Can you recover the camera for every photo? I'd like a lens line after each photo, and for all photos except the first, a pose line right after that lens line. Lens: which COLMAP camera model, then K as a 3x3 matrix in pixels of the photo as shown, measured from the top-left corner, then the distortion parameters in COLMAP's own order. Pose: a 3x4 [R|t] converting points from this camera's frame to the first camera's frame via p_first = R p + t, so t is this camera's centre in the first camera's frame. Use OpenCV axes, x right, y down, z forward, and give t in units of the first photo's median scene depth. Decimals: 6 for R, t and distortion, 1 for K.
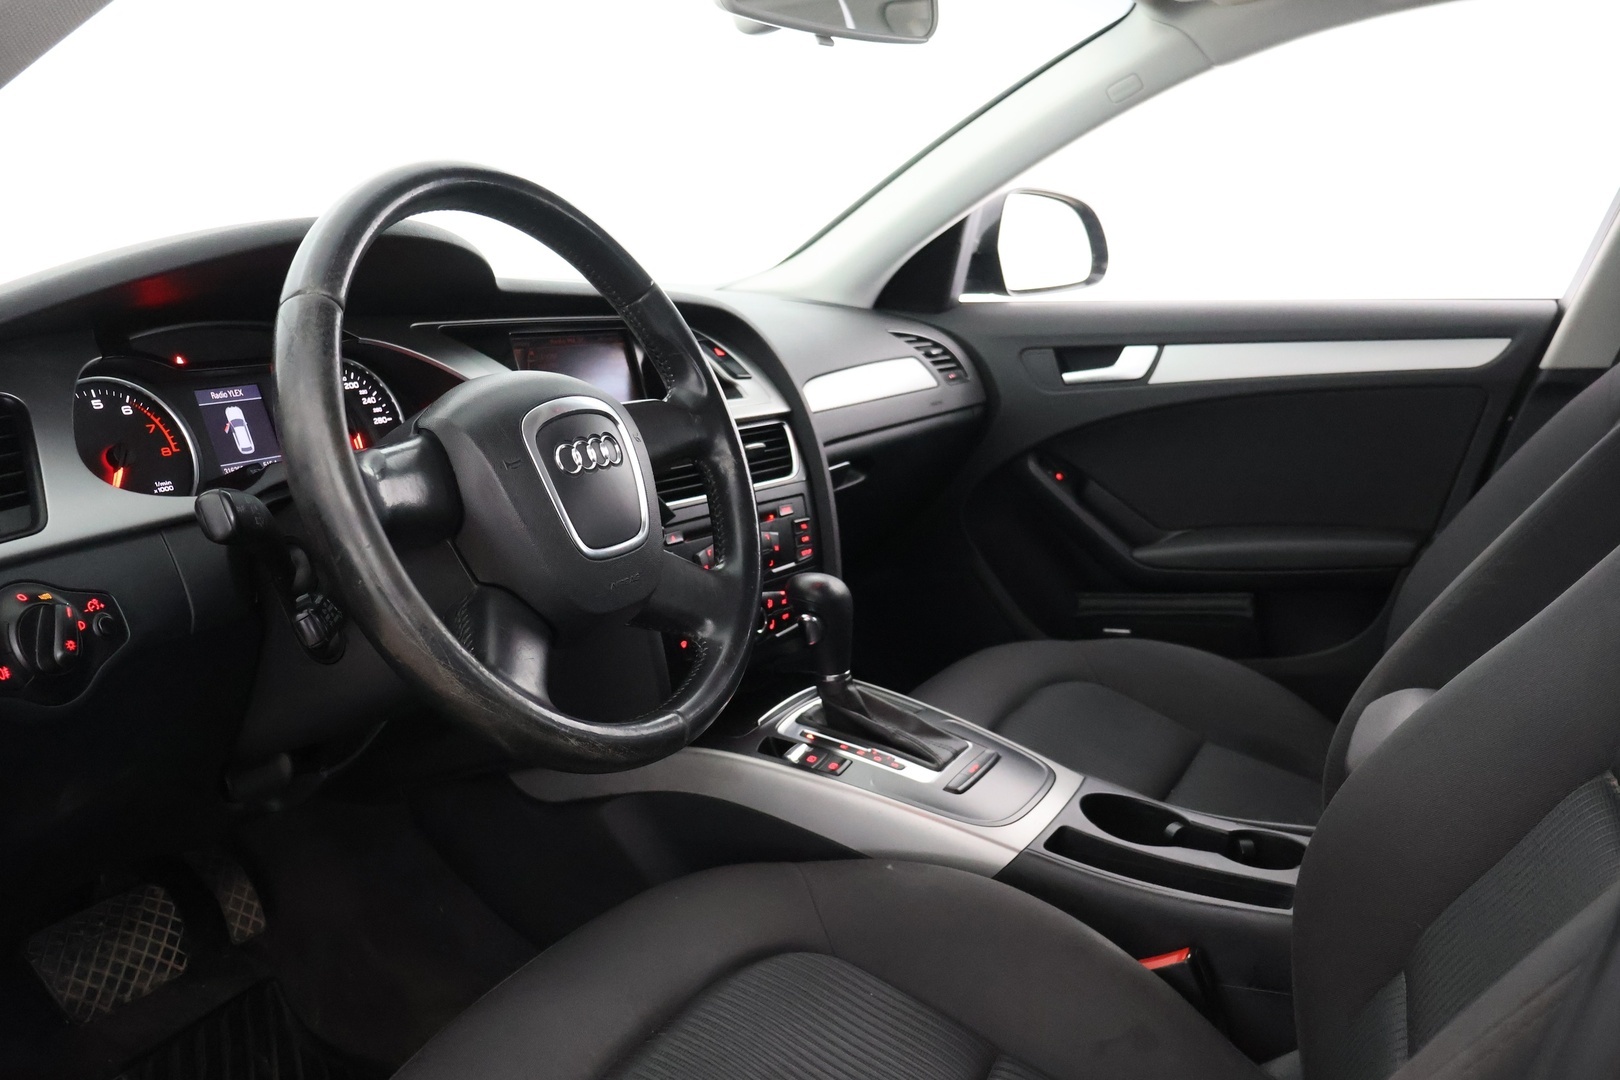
lens RADIAL K [[1349.4, 0, 809.0], [0, 1349.4, 526.2], [0, 0, 1]] dist [-0.012573, 0.003247]
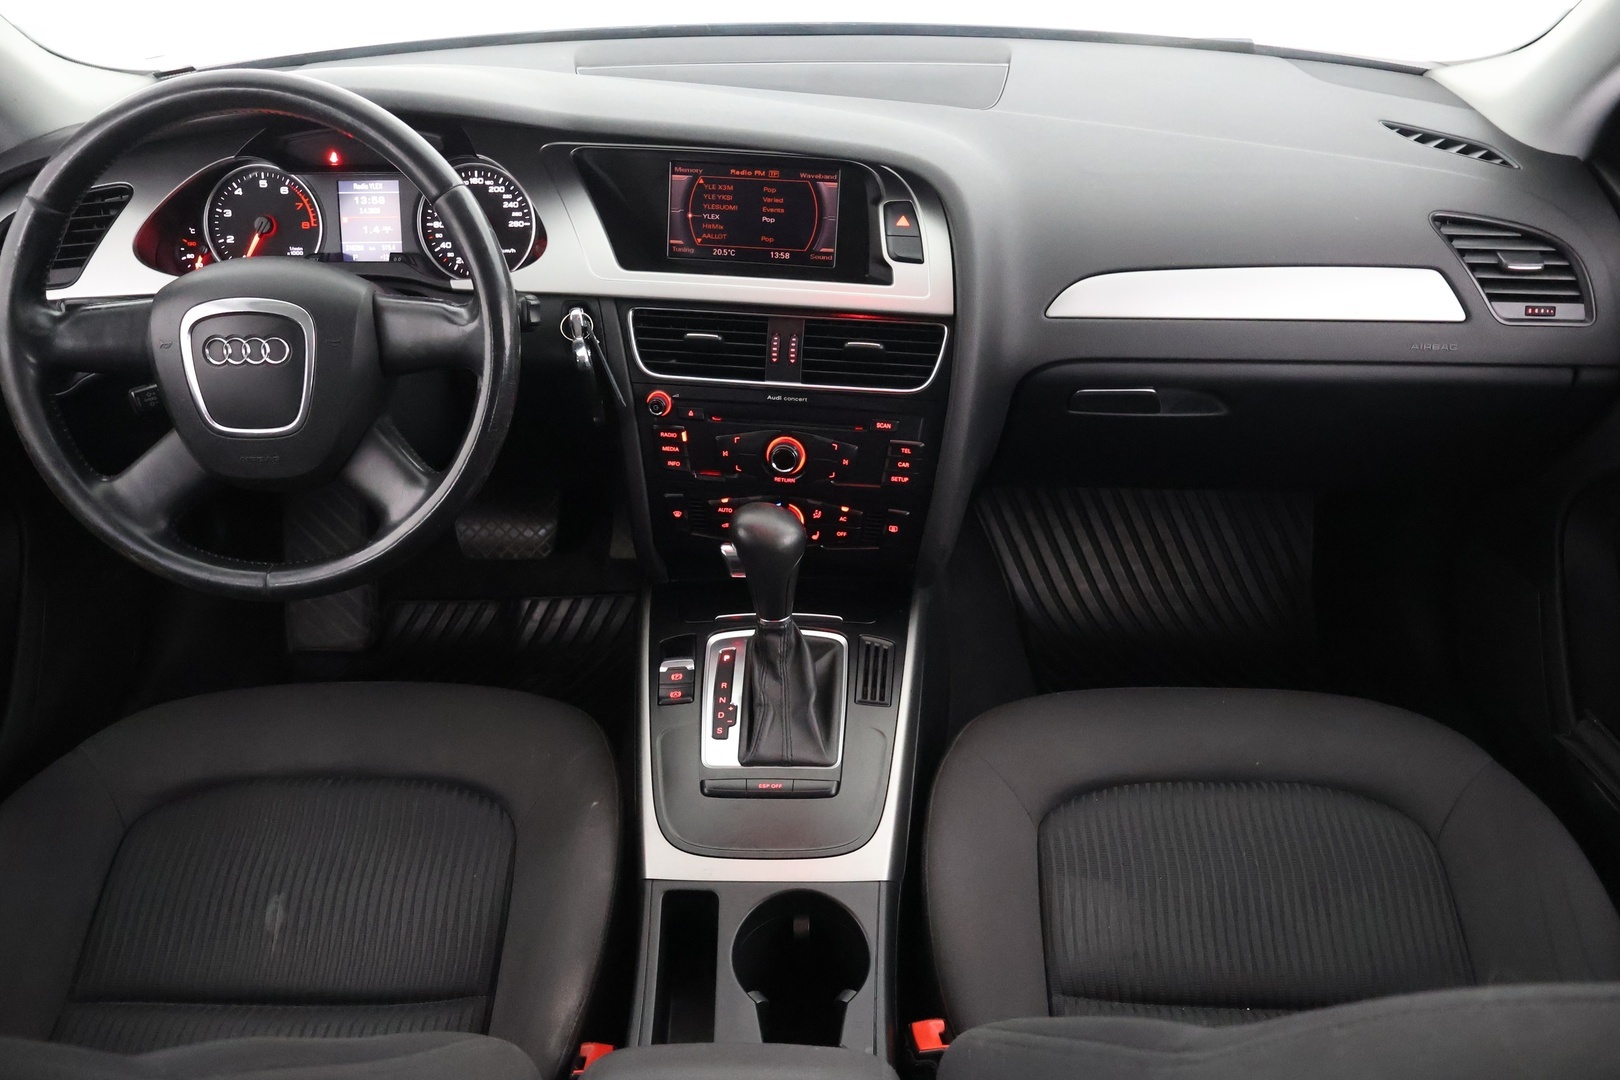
lens RADIAL K [[1349.4, 0, 807.4], [0, 1349.4, 535.7], [0, 0, 1]] dist [-0.012573, 0.003247]
pose [[0.444287, 0.465868, -0.765230, 0.760523], [-0.166236, 0.882197, 0.440561, -0.374187], [0.880327, -0.068527, 0.469392, 0.630434]]
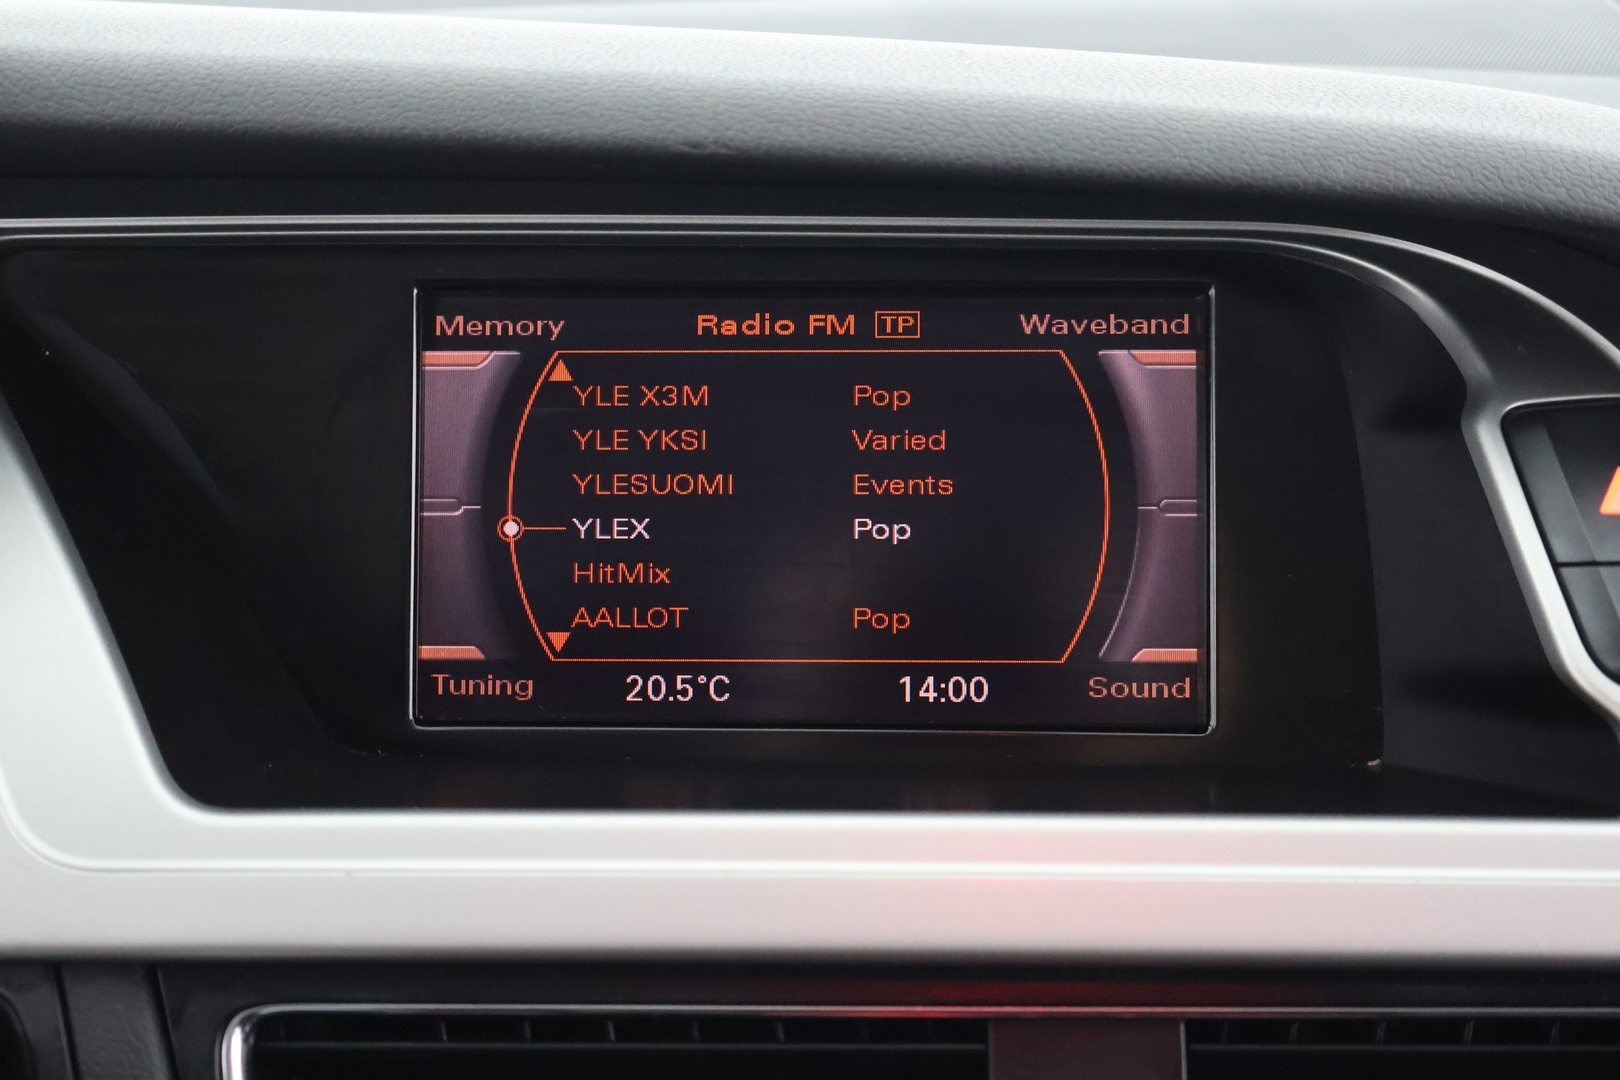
lens RADIAL K [[2338.9, 0, 815.5], [0, 2338.9, 537.5], [0, 0, 1]] dist [-0.094292, 0.000000]
pose [[0.545678, 0.231480, -0.805390, 0.131767], [-0.143912, 0.972699, 0.182062, -0.190062], [0.825545, 0.016558, 0.564093, 0.885946]]
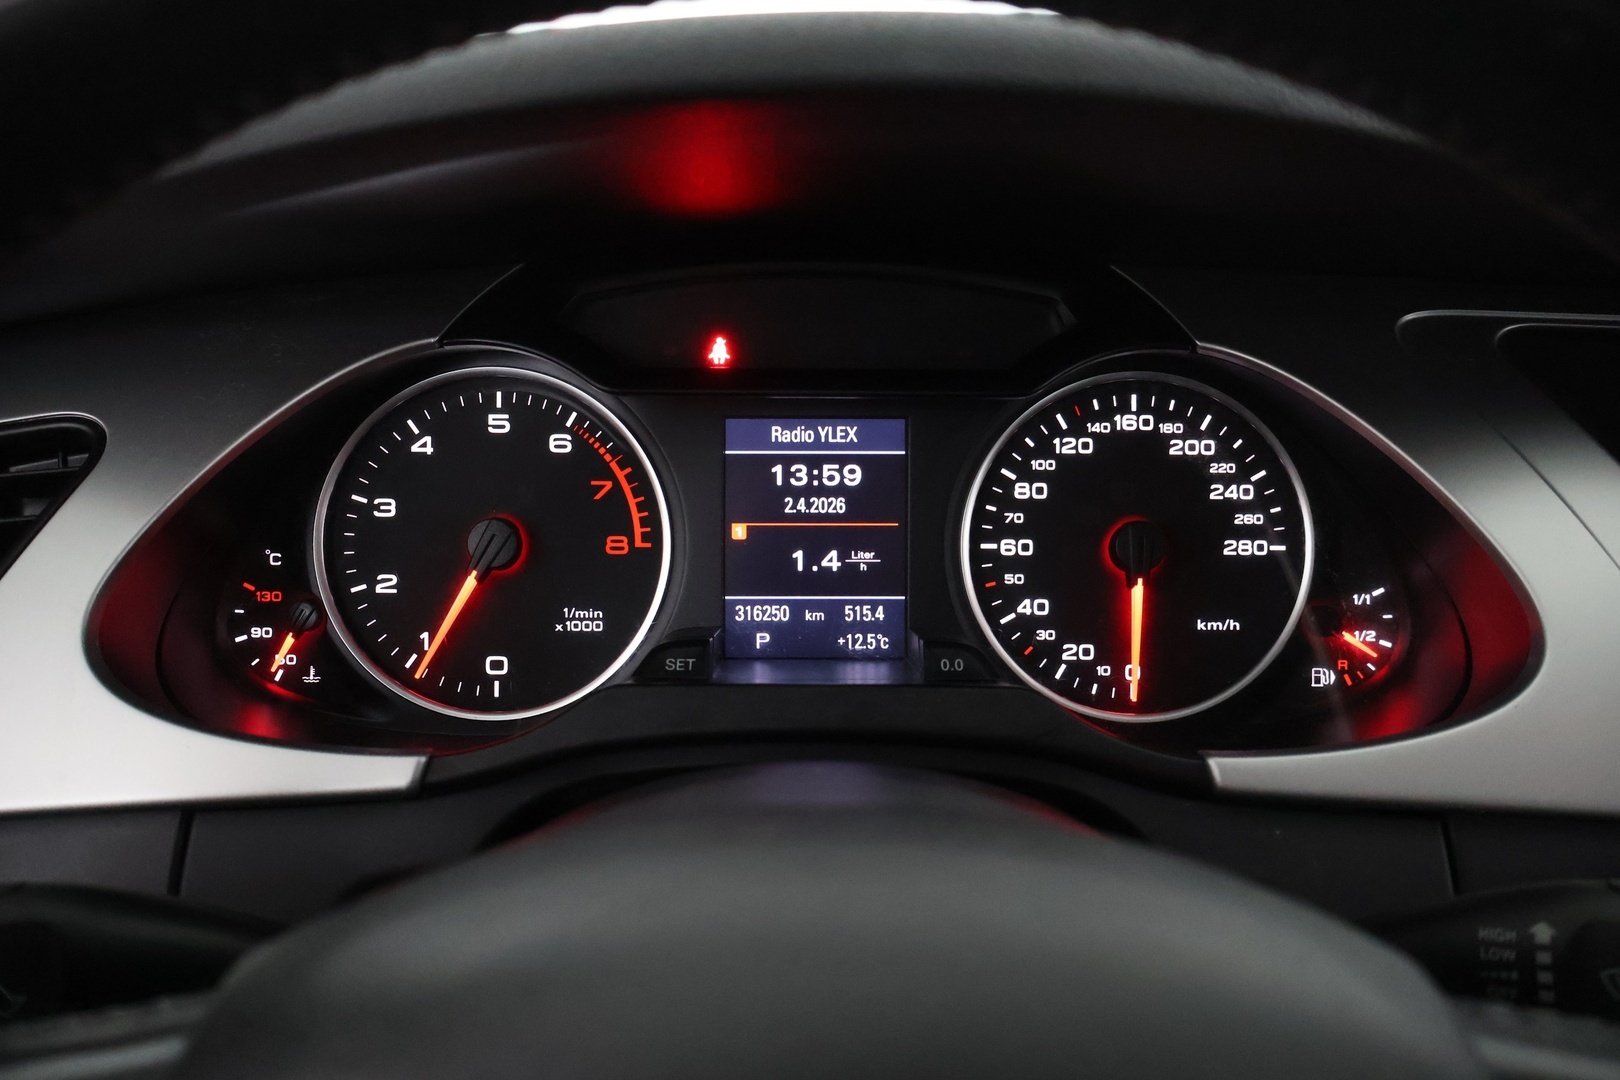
lens RADIAL K [[1349.4, 0, 799.4], [0, 1349.4, 537.7], [0, 0, 1]] dist [-0.012573, 0.003247]
pose [[0.467082, 0.320301, -0.824161, -0.055286], [-0.181249, 0.946974, 0.265311, -0.153944], [0.865438, 0.025456, 0.500369, 0.661267]]
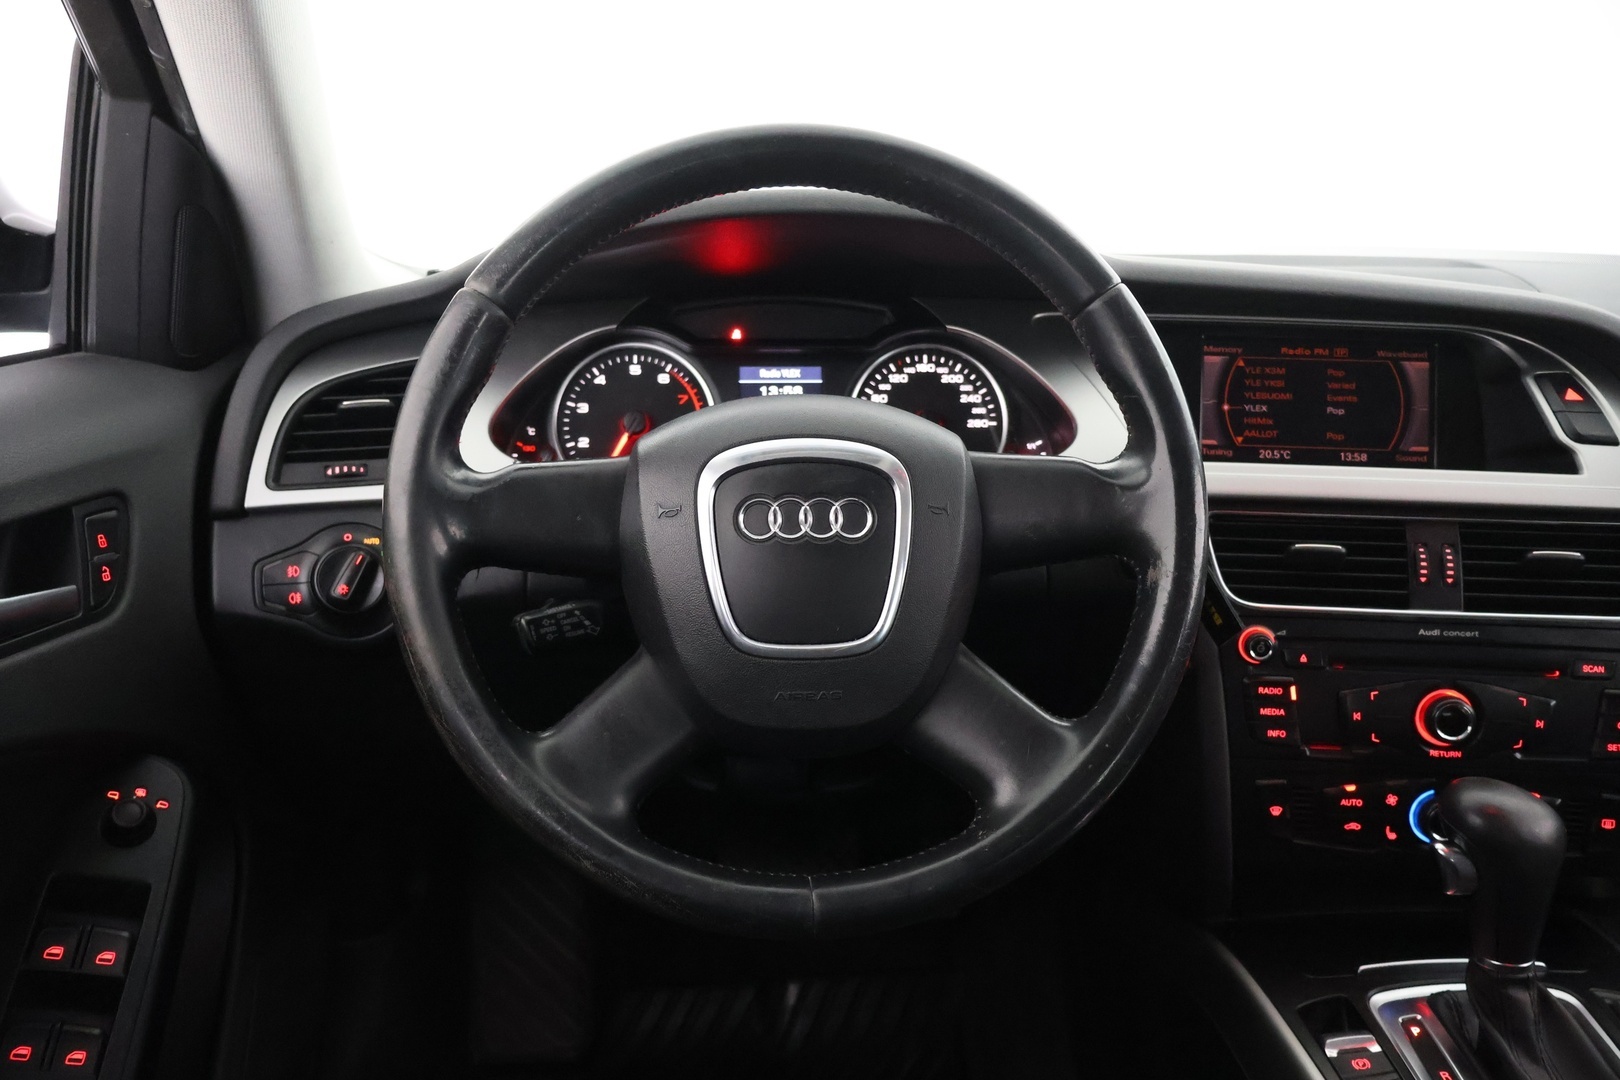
lens RADIAL K [[1349.4, 0, 809.2], [0, 1349.4, 531.8], [0, 0, 1]] dist [-0.012573, 0.003247]
pose [[0.504070, 0.221811, -0.834694, 0.340217], [-0.176412, 0.972525, 0.151903, -0.117154], [0.845454, 0.070680, 0.529350, 0.441067]]
